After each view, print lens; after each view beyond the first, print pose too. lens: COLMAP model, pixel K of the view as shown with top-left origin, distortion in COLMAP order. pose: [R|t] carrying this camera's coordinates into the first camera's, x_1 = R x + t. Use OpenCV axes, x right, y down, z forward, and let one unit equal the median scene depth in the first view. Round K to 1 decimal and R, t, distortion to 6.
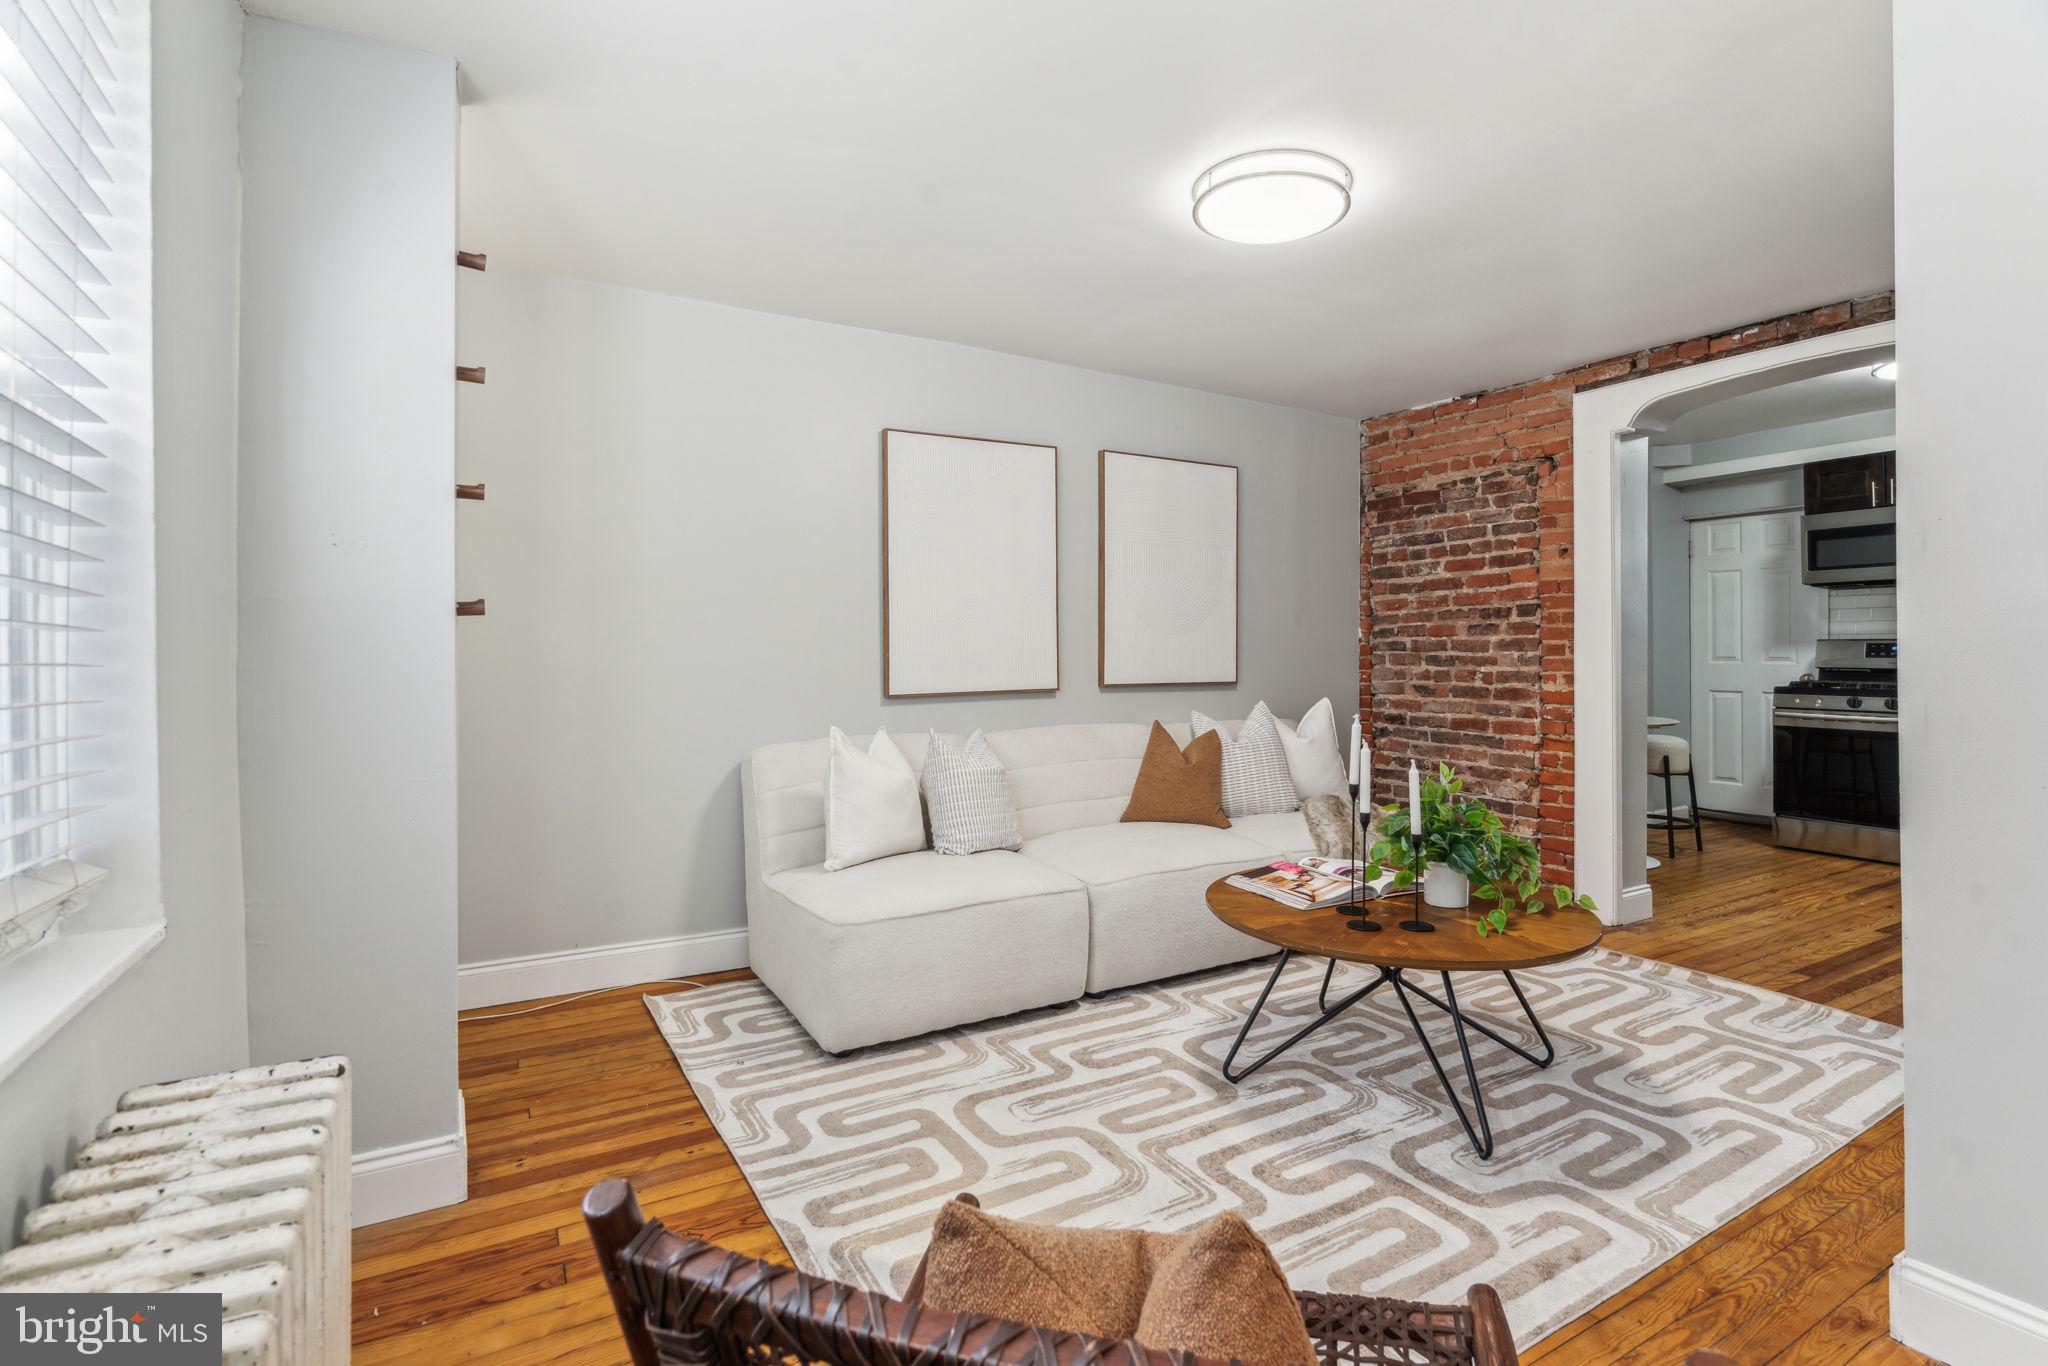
lens RADIAL K [[967.2, 0, 1022.0], [0, 967.2, 635.2], [0, 0, 1]] dist [-0.001099, 0.000190]
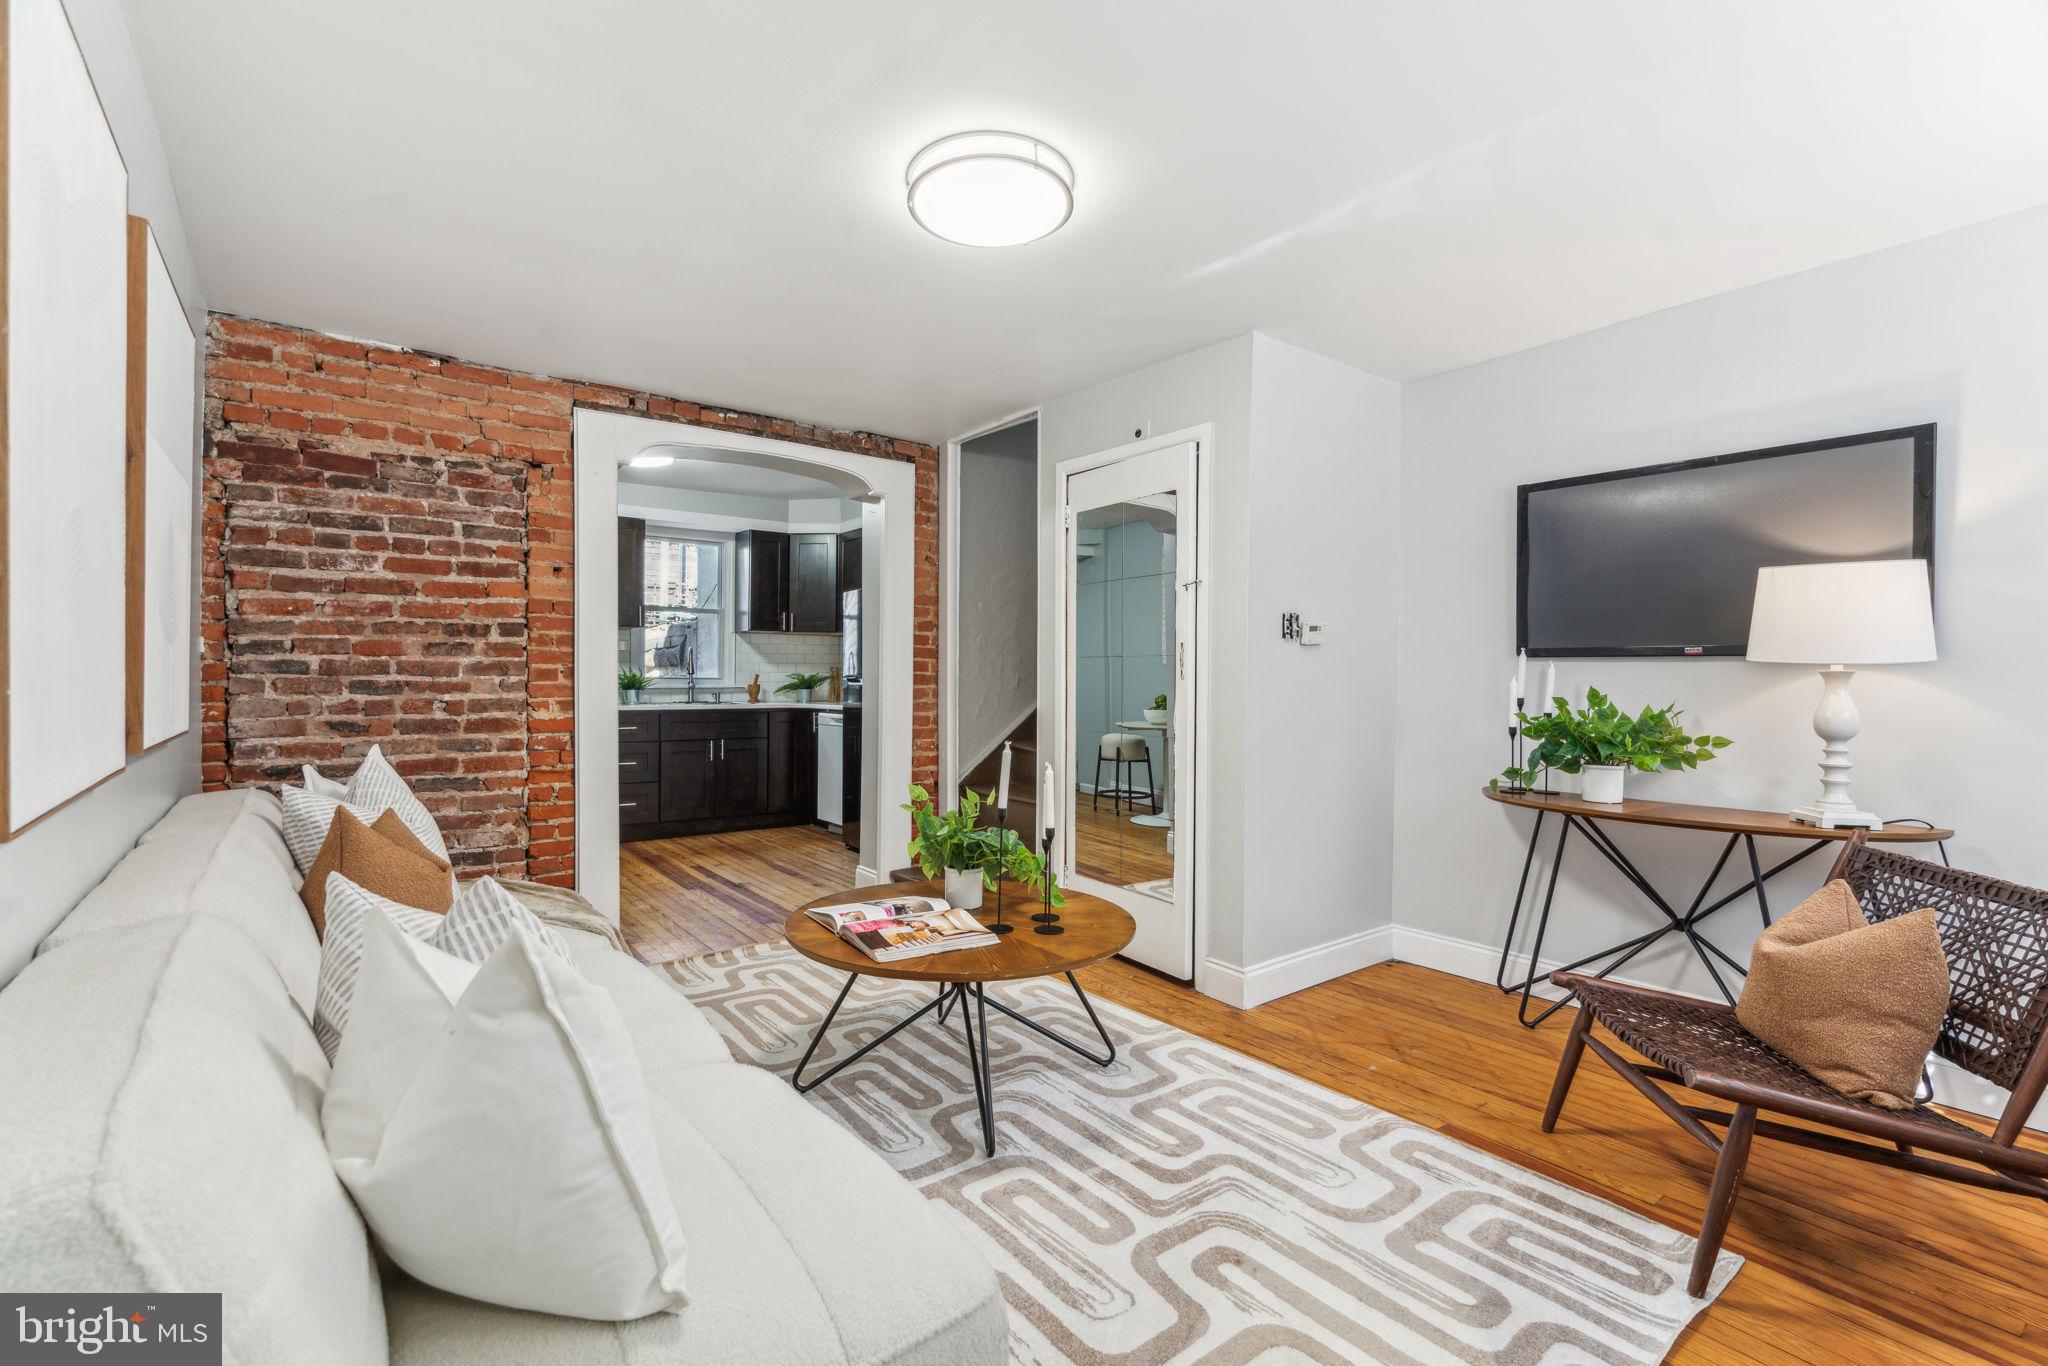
lens RADIAL K [[929.6, 0, 1024.0], [0, 929.6, 683.0], [0, 0, 1]] dist [-0.002854, 0.000450]
pose [[-0.121844, -0.008570, 0.992512, -0.366371], [-0.025442, 0.999661, 0.005509, 0.006232], [-0.992223, -0.024581, -0.122021, 0.613699]]
